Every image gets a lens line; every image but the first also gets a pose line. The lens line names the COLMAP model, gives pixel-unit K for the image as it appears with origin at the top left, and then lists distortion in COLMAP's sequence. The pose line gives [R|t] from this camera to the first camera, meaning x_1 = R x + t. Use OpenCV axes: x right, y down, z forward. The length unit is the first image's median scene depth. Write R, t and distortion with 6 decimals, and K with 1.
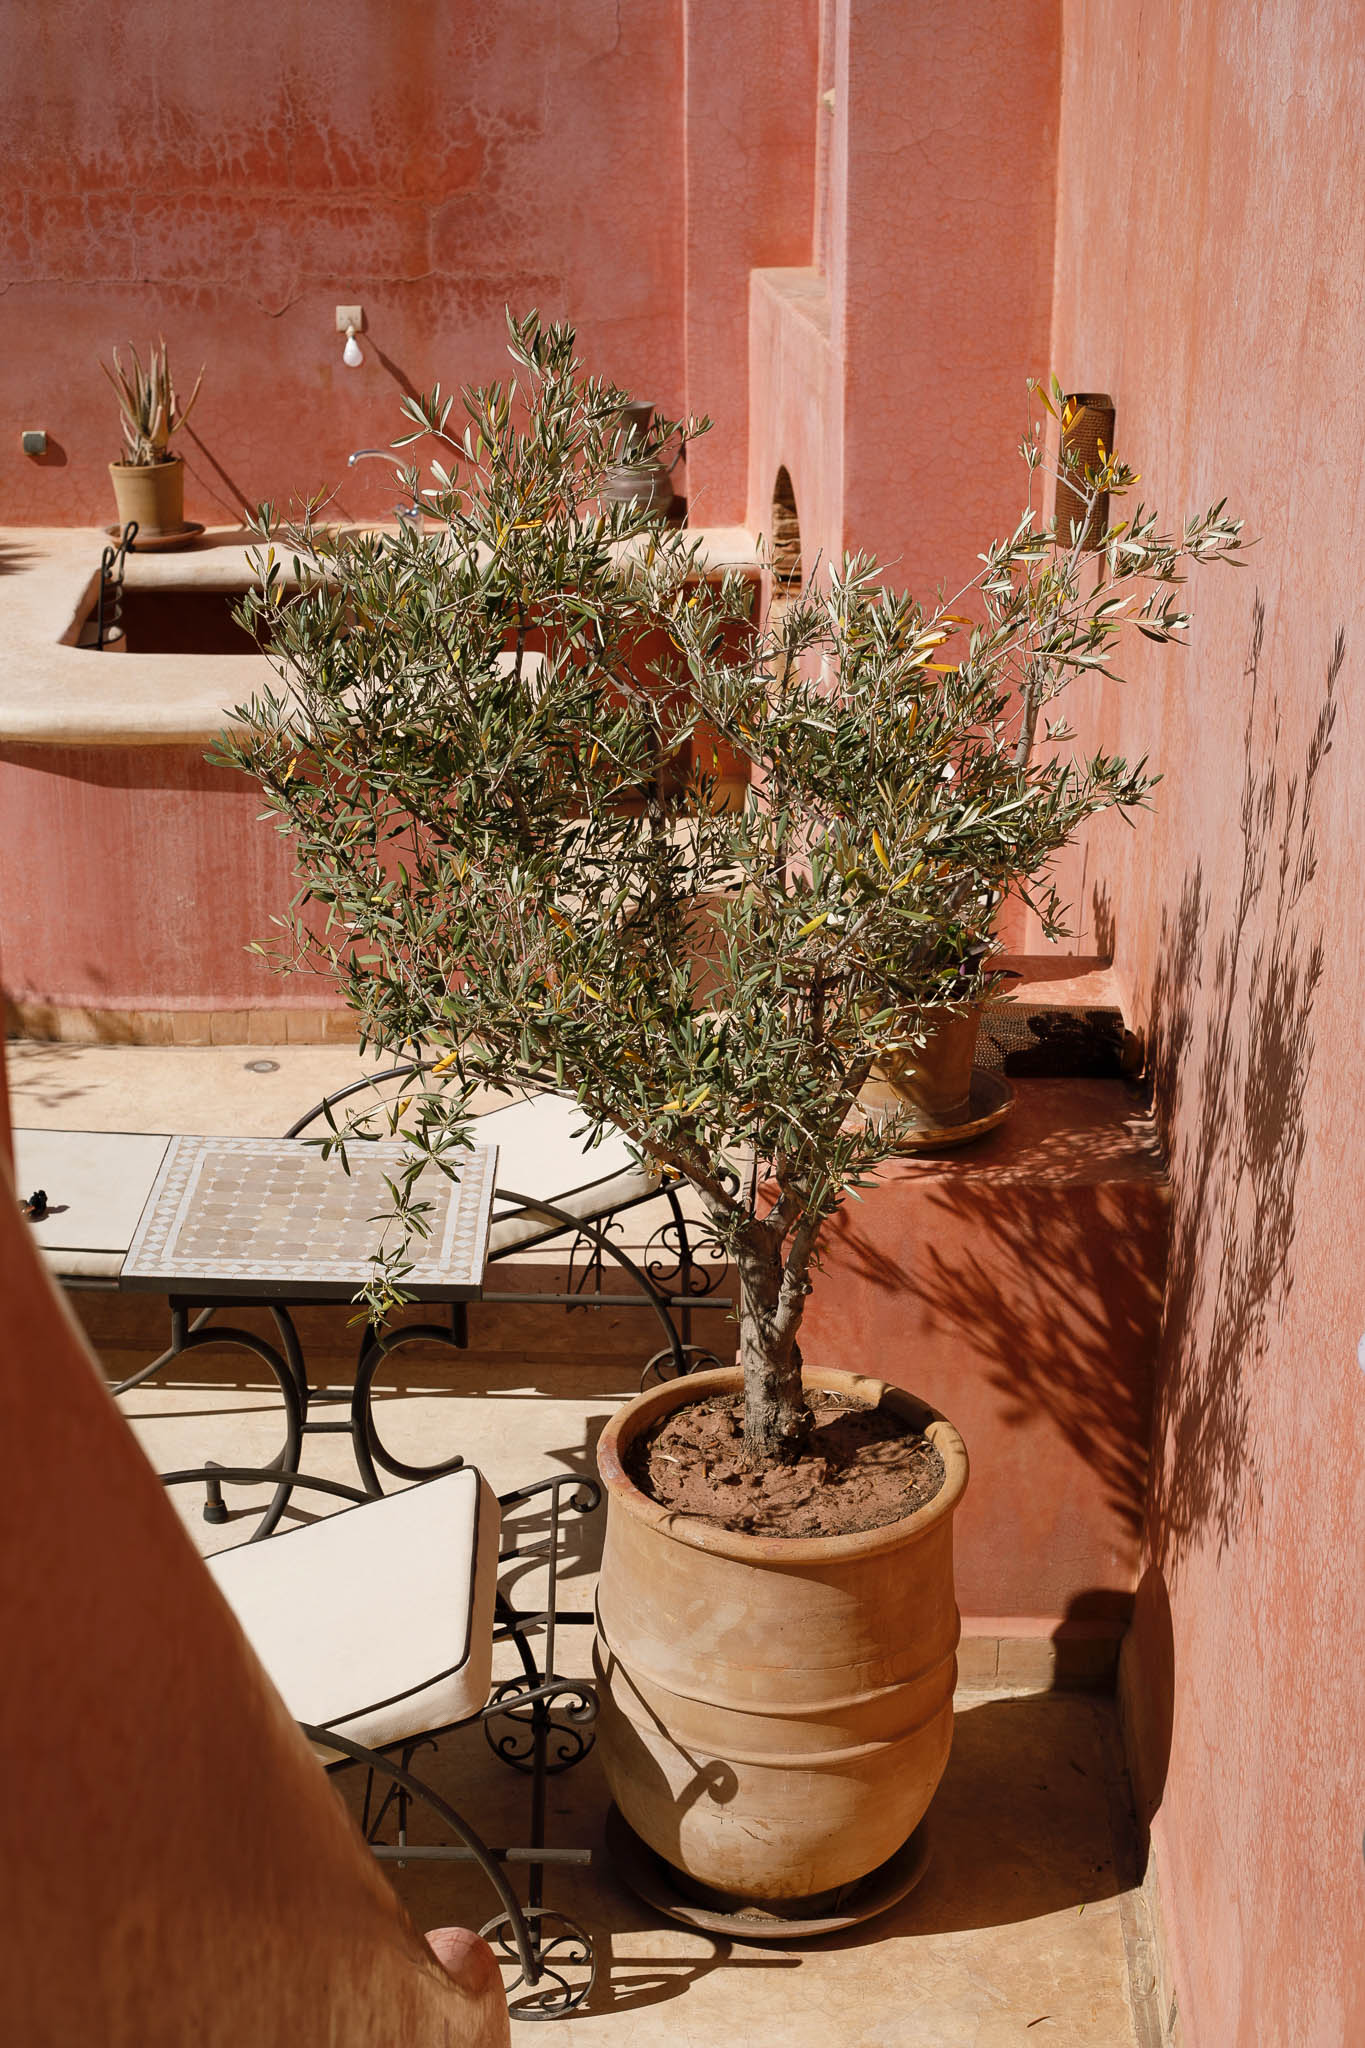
lens RADIAL K [[2948.6, 0, 682.5], [0, 2948.6, 1024.0], [0, 0, 1]] dist [-0.085870, -0.111603]
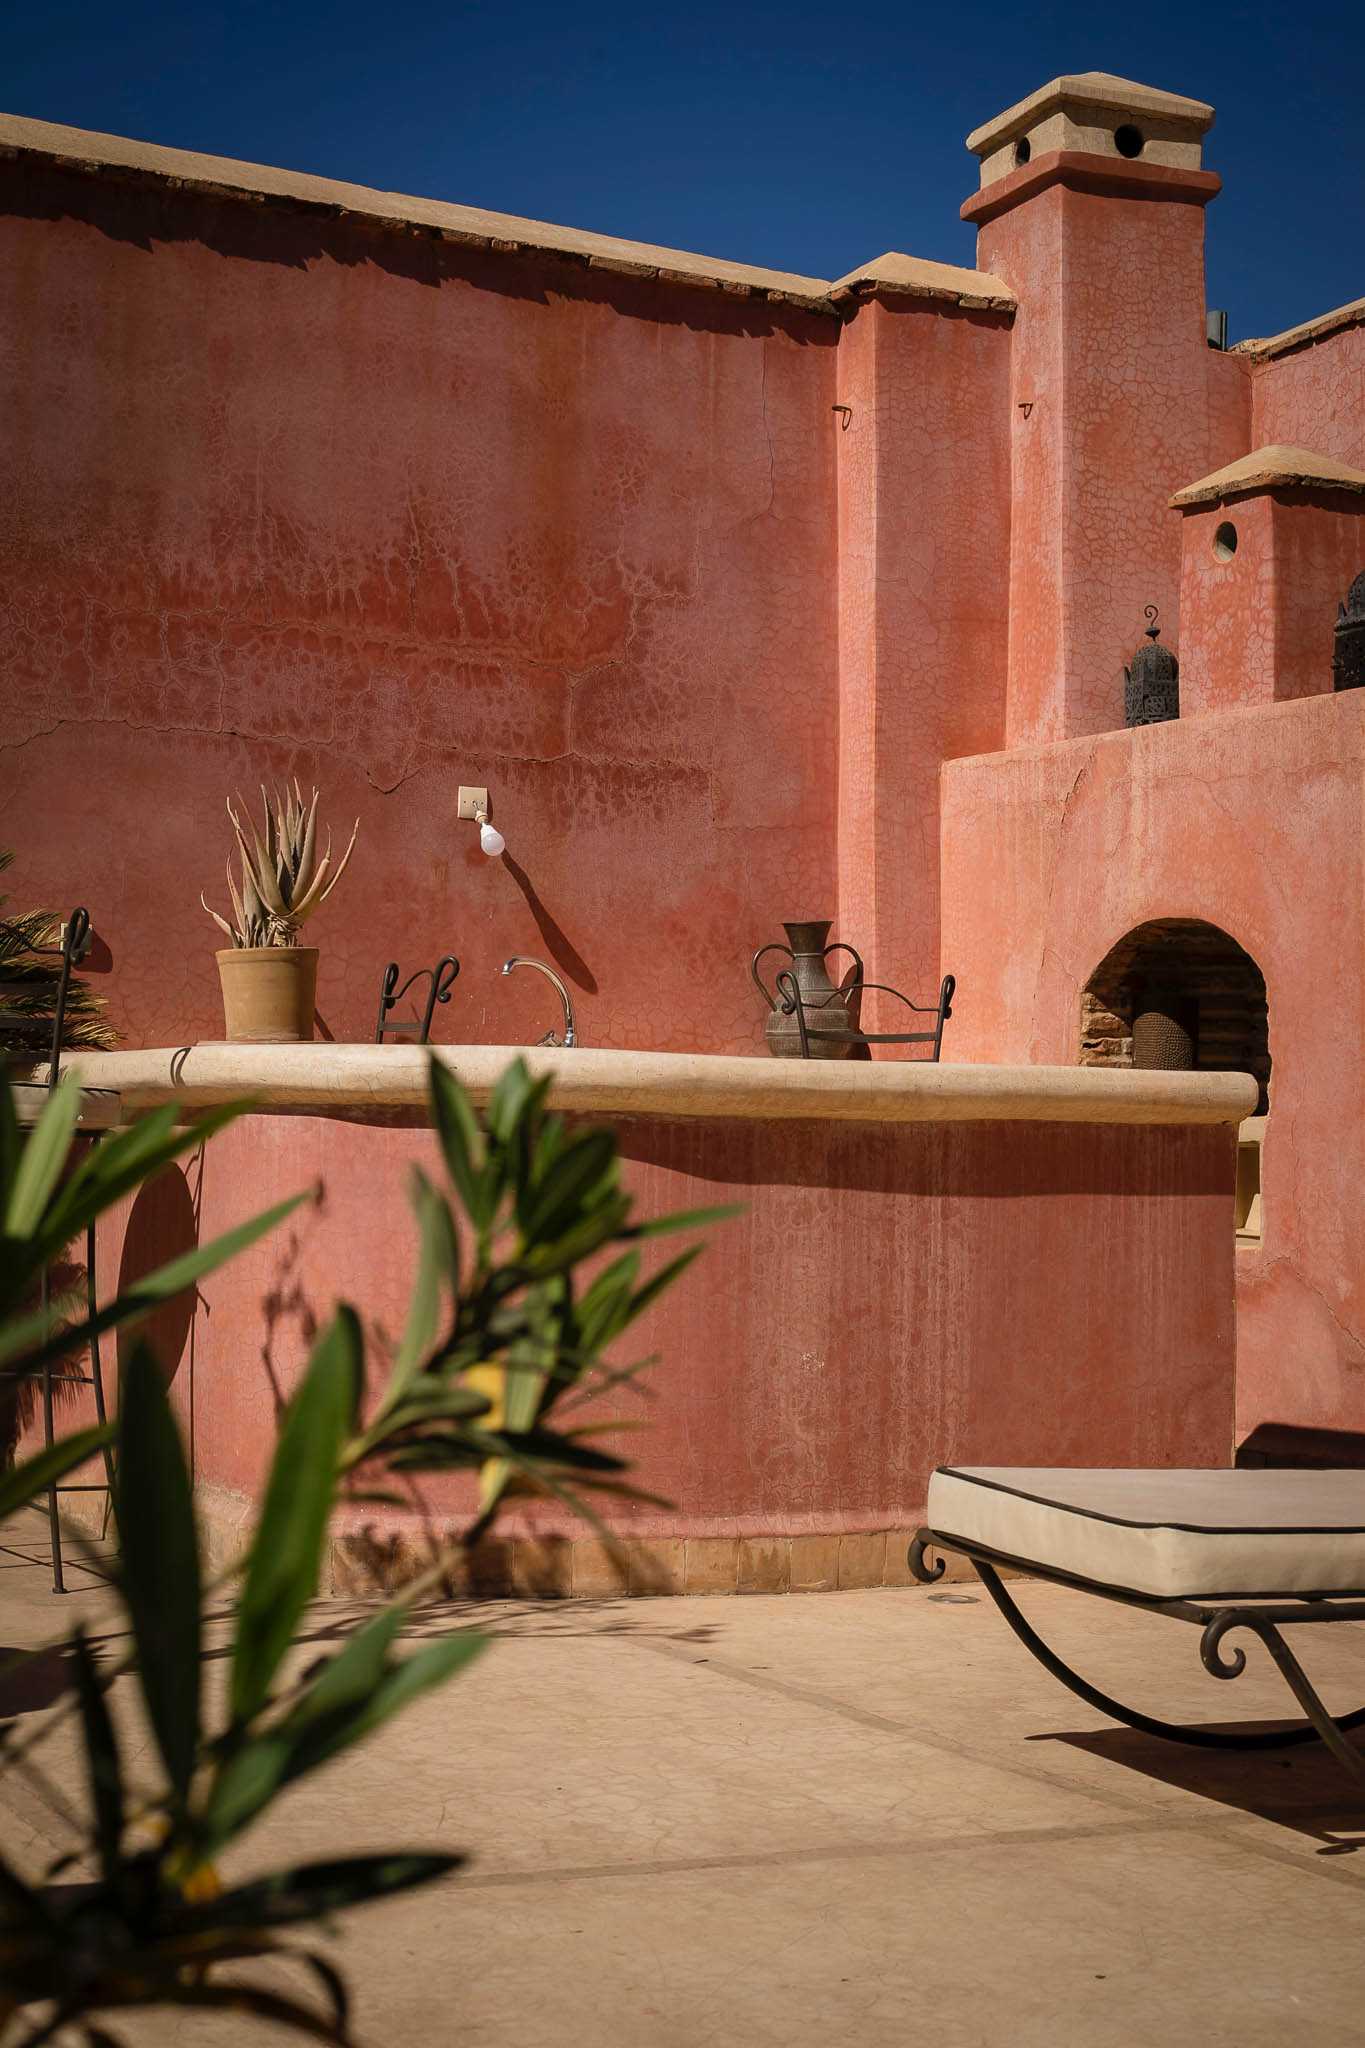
lens RADIAL K [[2948.6, 0, 682.5], [0, 2948.6, 1024.0], [0, 0, 1]] dist [-0.085870, -0.111603]
pose [[0.912877, 0.017965, 0.407839, -0.388816], [0.136631, 0.927971, -0.346701, 0.095172], [-0.384691, 0.372219, 0.844669, 0.344129]]
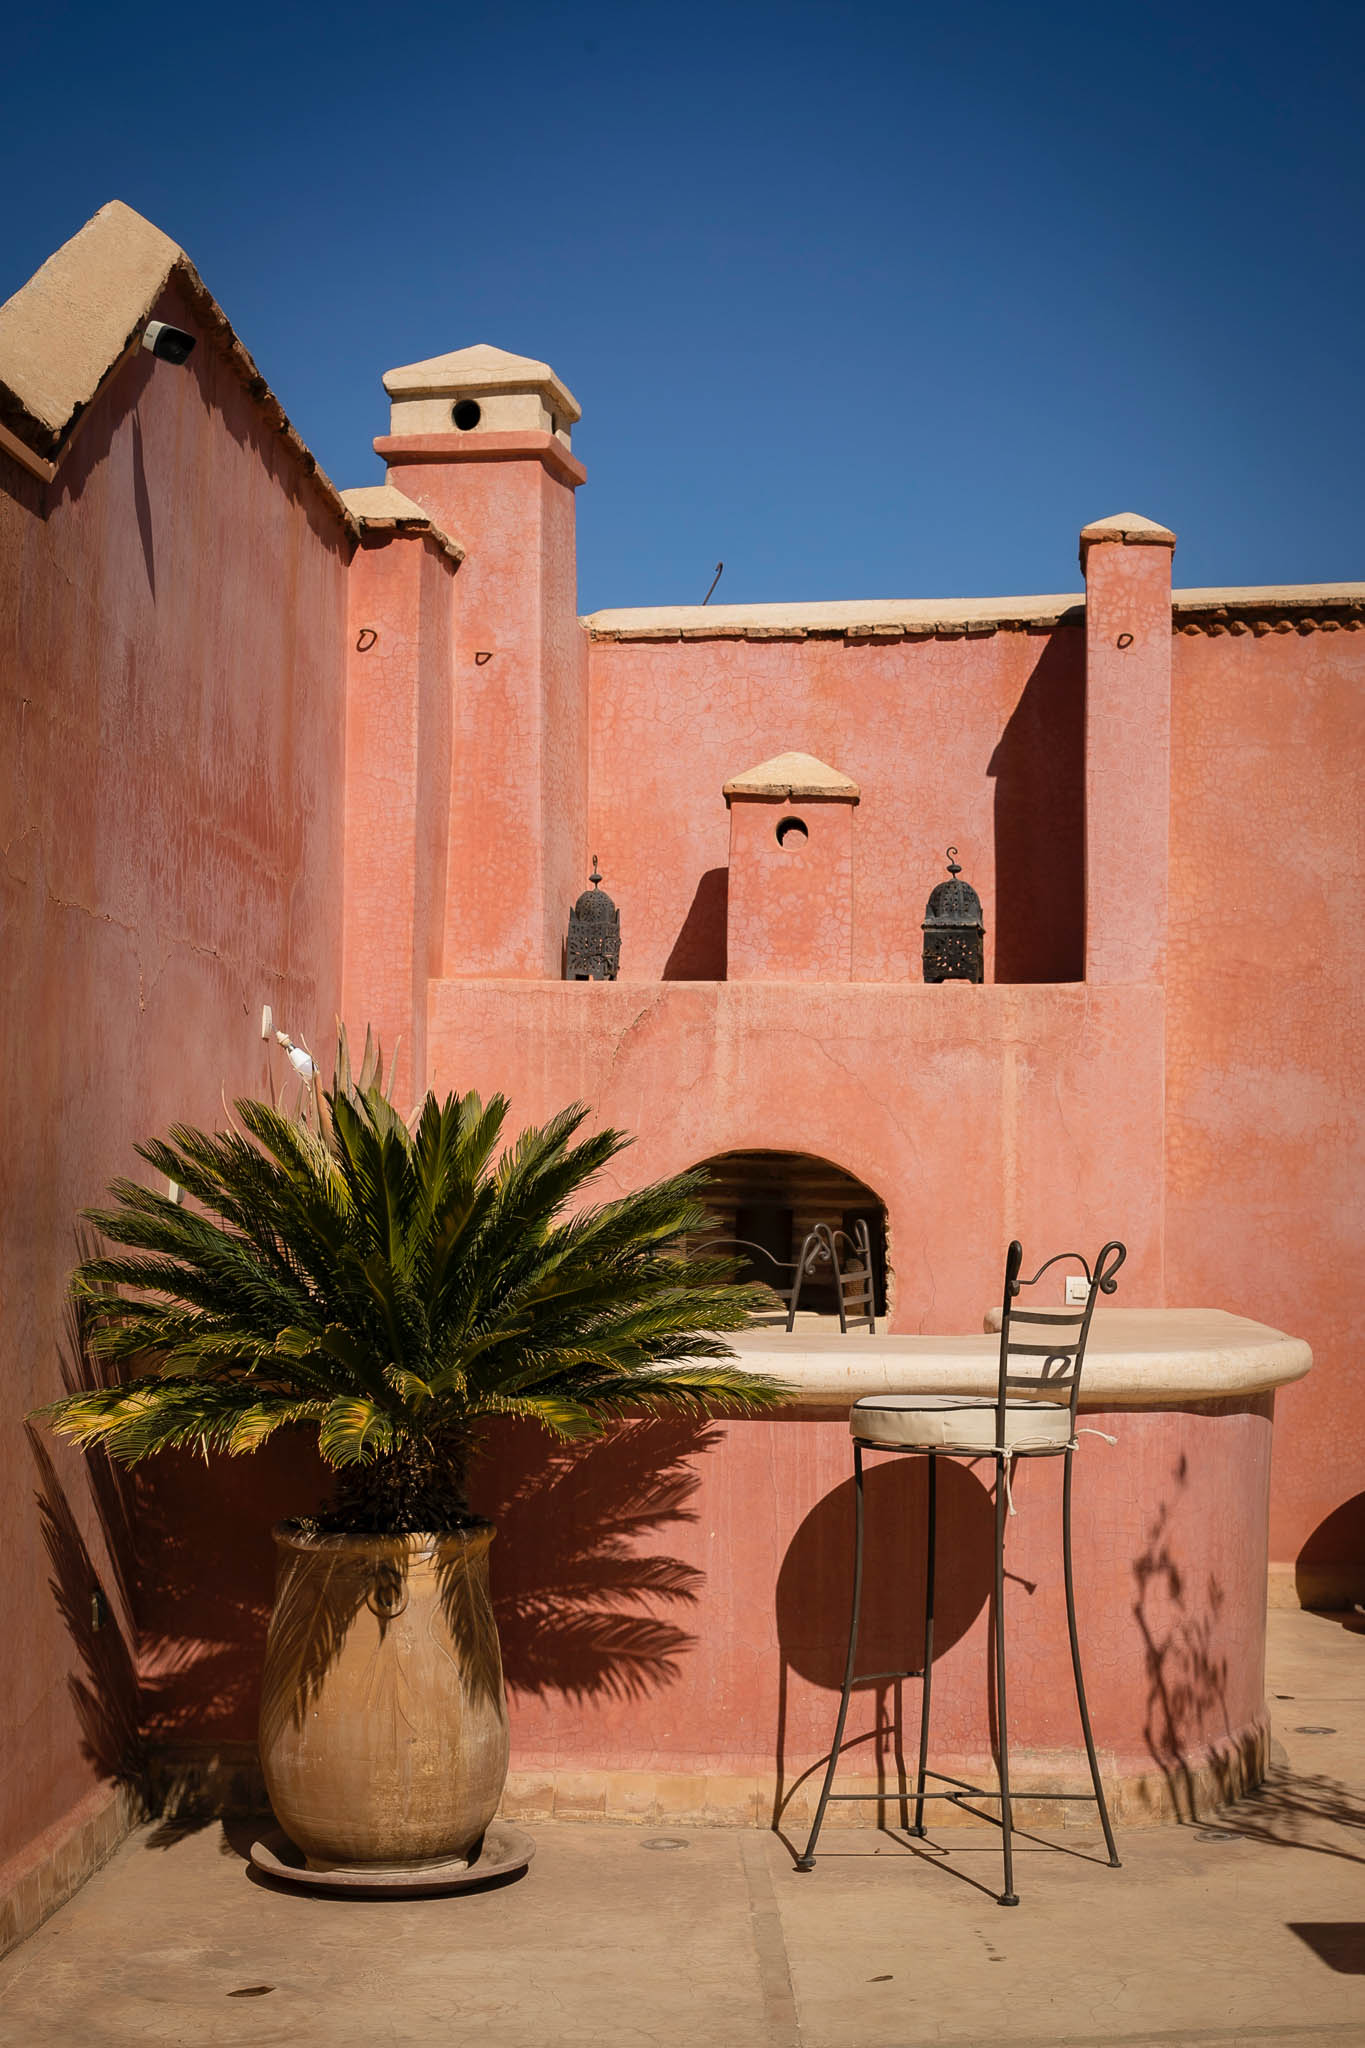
lens RADIAL K [[3031.4, 0, 712.8], [0, 3031.4, 1062.3], [0, 0, 1]] dist [-0.110977, -0.035326]
pose [[0.139641, 0.026194, 0.989856, -0.884818], [0.334039, 0.939806, -0.071993, -0.139264], [-0.932158, 0.340704, 0.122485, 0.818188]]
